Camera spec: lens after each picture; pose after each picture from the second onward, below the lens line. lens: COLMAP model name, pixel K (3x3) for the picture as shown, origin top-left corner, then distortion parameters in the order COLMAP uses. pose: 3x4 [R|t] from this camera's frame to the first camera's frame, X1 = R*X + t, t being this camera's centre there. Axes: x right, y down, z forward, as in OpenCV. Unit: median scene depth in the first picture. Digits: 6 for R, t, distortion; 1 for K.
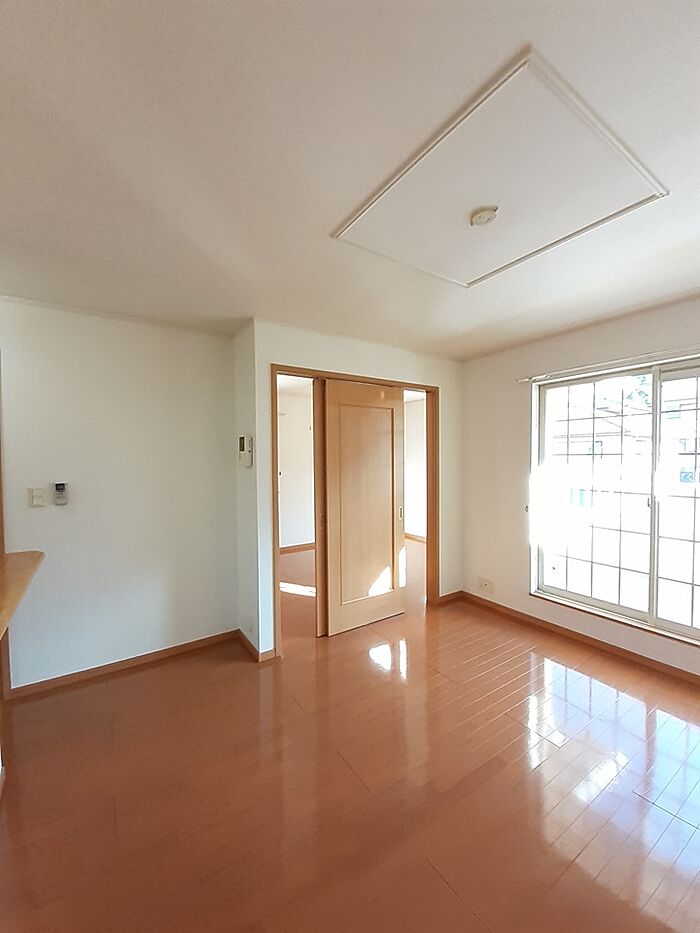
lens RADIAL K [[367.7, 0, 340.9], [0, 367.7, 464.1], [0, 0, 1]] dist [-0.019468, -0.001479]
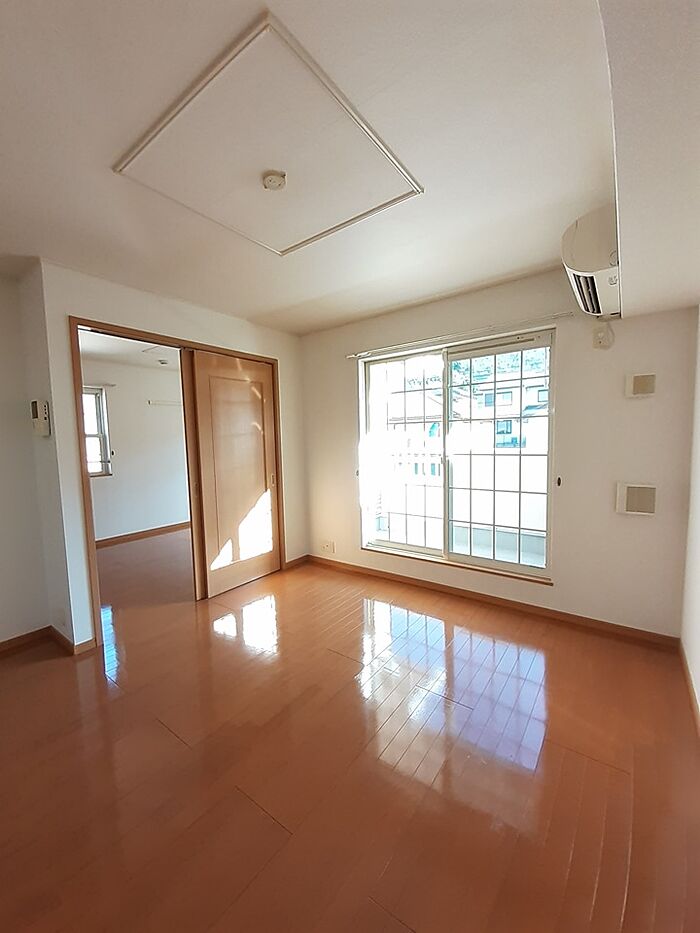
lens RADIAL K [[367.7, 0, 353.7], [0, 367.7, 467.8], [0, 0, 1]] dist [-0.019468, -0.001479]
pose [[0.931343, -0.041637, 0.361755, 0.105990], [0.022582, 0.998133, 0.056746, 0.046655], [-0.363442, -0.044680, 0.930545, -0.047921]]
